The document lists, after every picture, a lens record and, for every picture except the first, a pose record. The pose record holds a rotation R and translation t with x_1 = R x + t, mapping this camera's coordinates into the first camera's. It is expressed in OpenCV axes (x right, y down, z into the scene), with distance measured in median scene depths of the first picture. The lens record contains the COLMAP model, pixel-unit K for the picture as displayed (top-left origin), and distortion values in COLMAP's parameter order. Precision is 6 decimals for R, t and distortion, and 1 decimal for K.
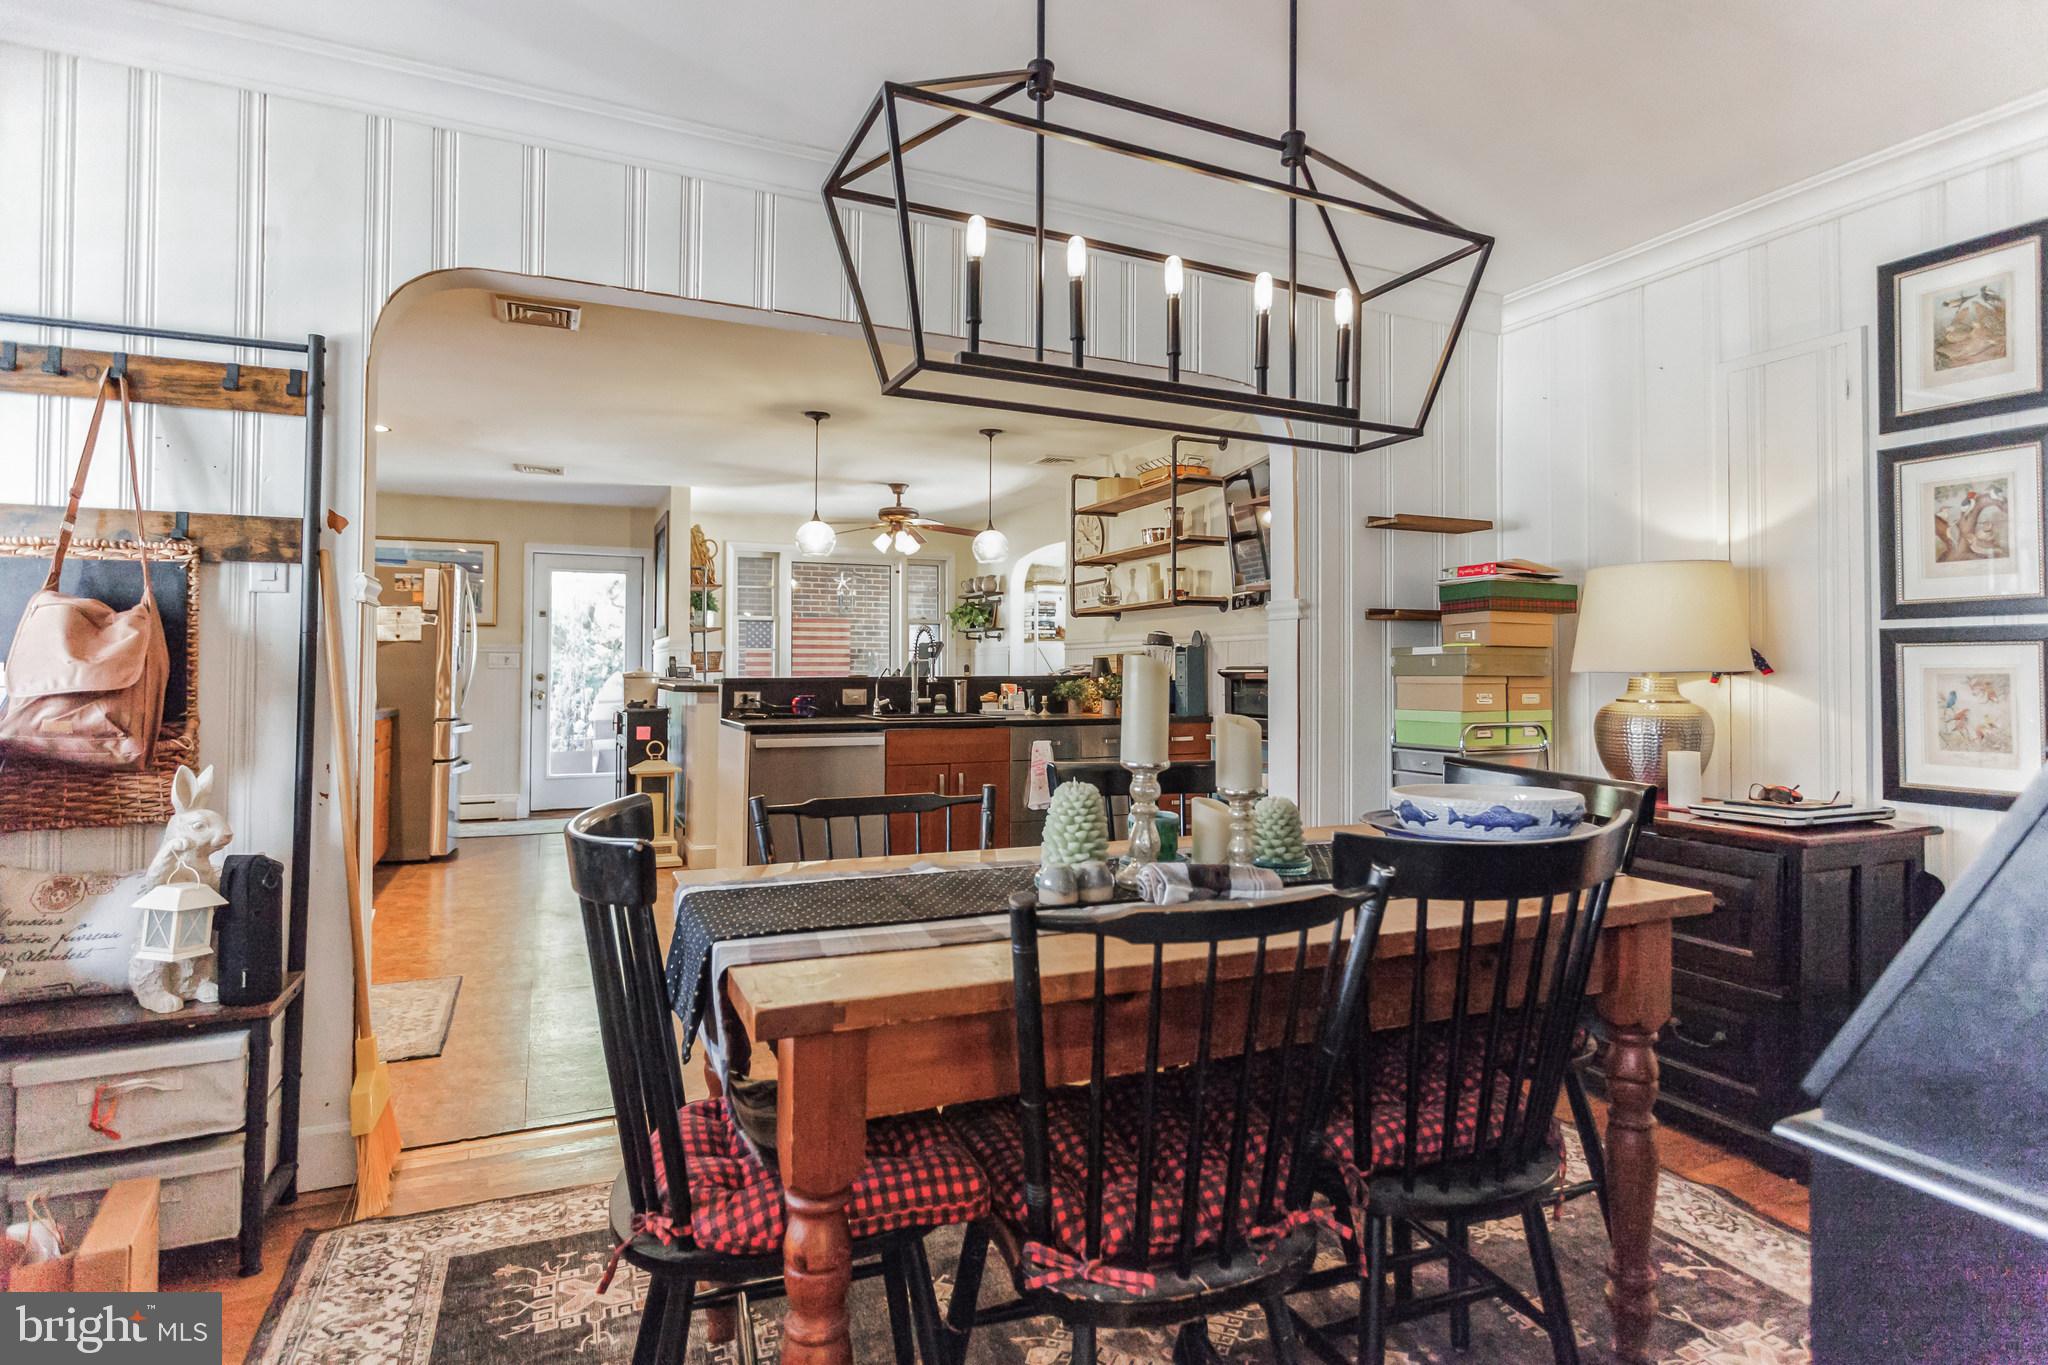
lens RADIAL K [[1032.7, 0, 1018.3], [0, 1032.7, 628.7], [0, 0, 1]] dist [-0.001678, 0.000038]
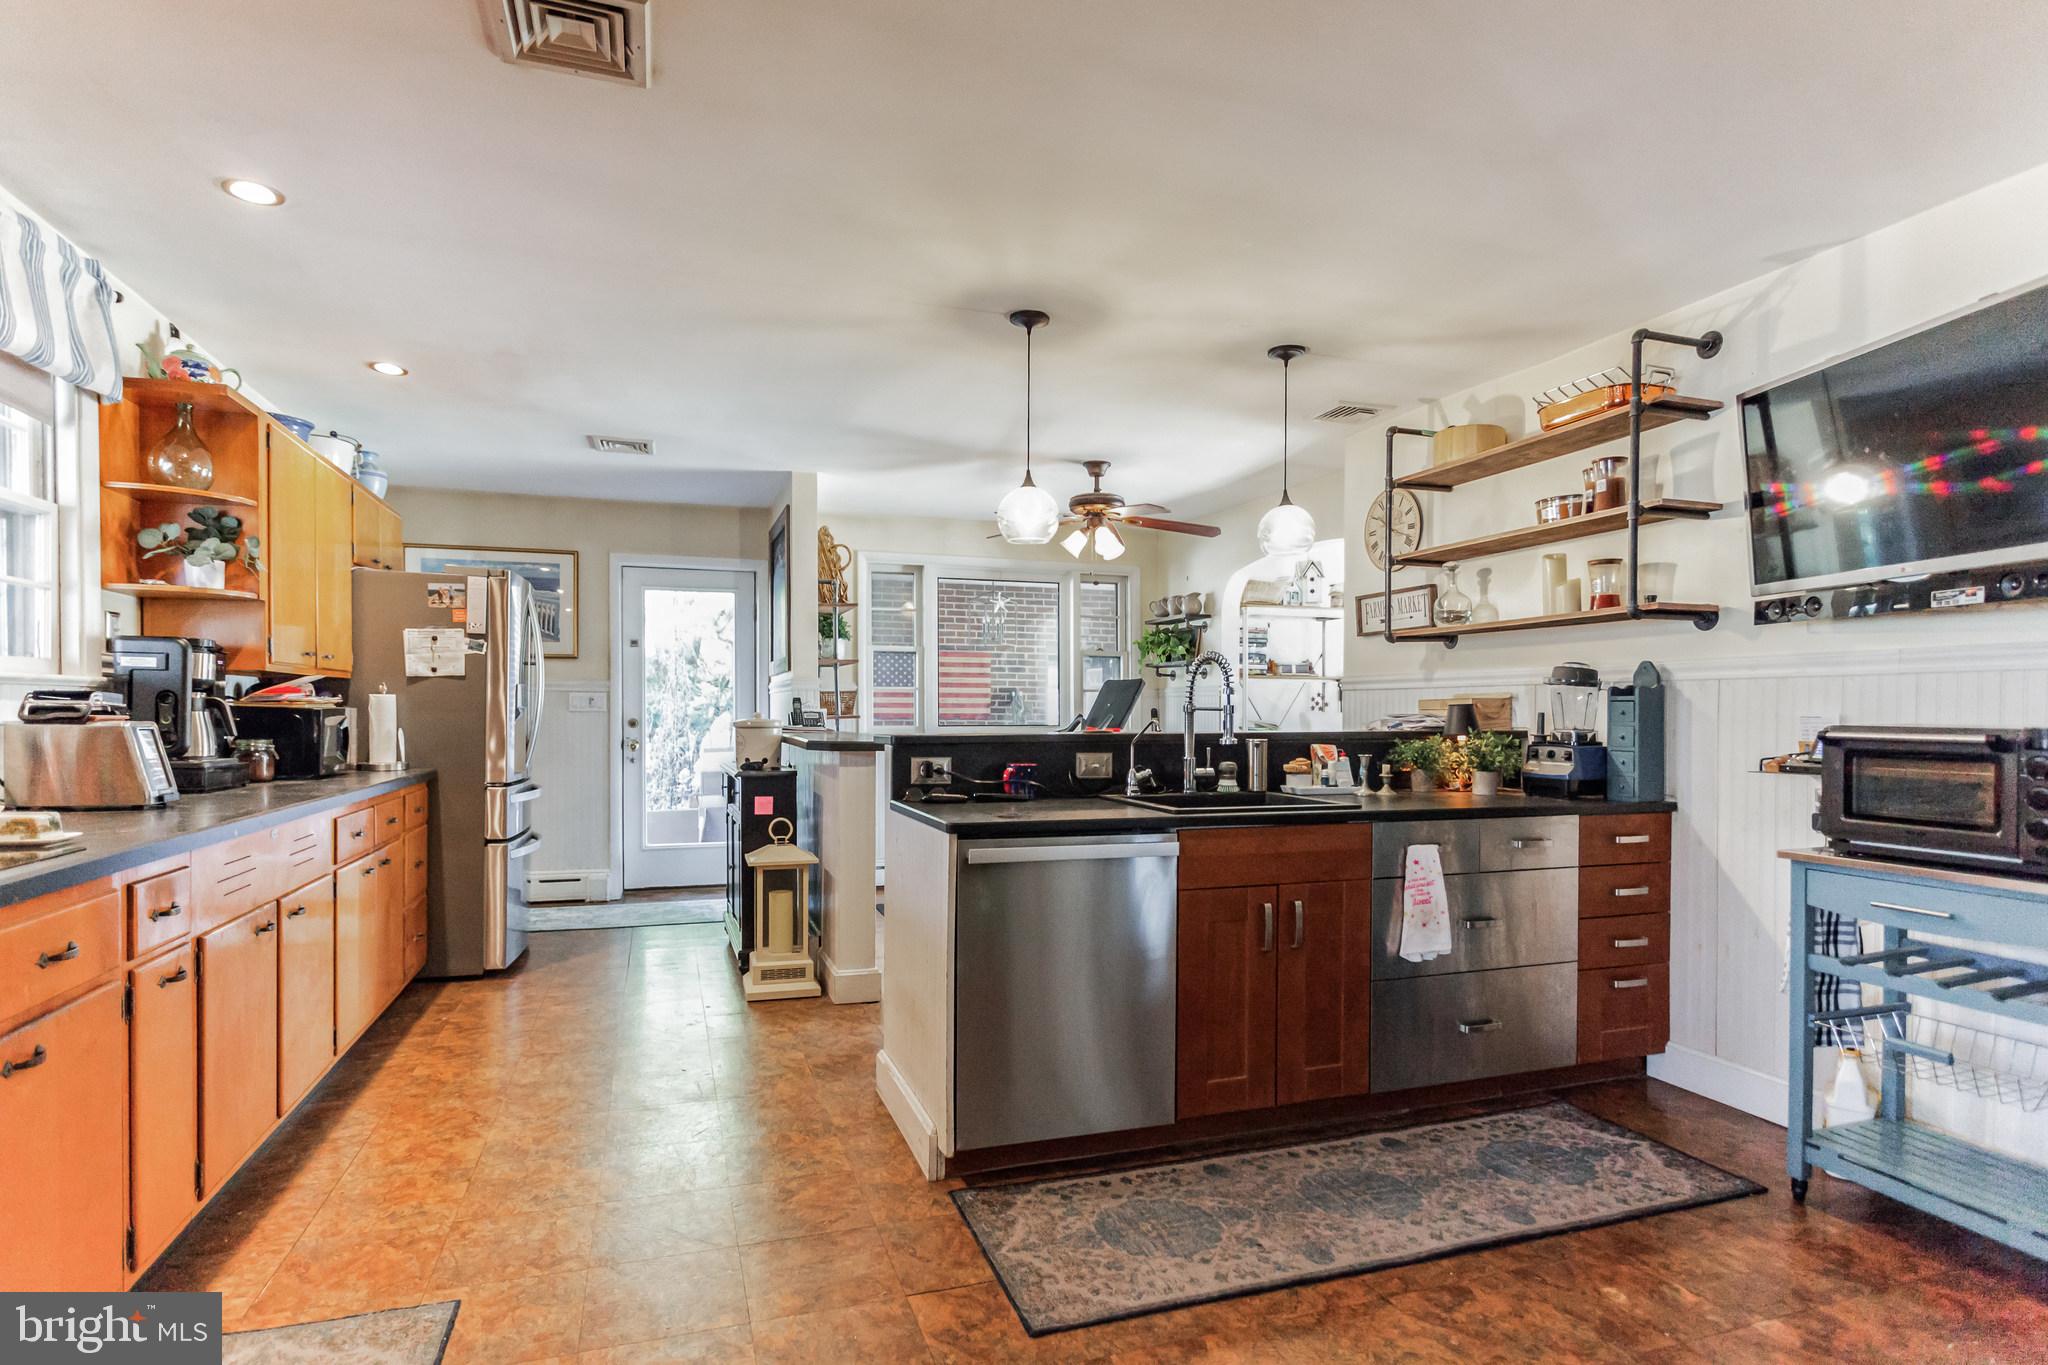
lens RADIAL K [[1044.9, 0, 1025.0], [0, 1044.9, 726.3], [0, 0, 1]] dist [-0.015136, 0.000136]
pose [[0.995984, 0.005822, -0.089345, -0.116298], [-0.000743, 0.998387, 0.056773, 0.004922], [0.089532, -0.056479, 0.994381, 0.294605]]
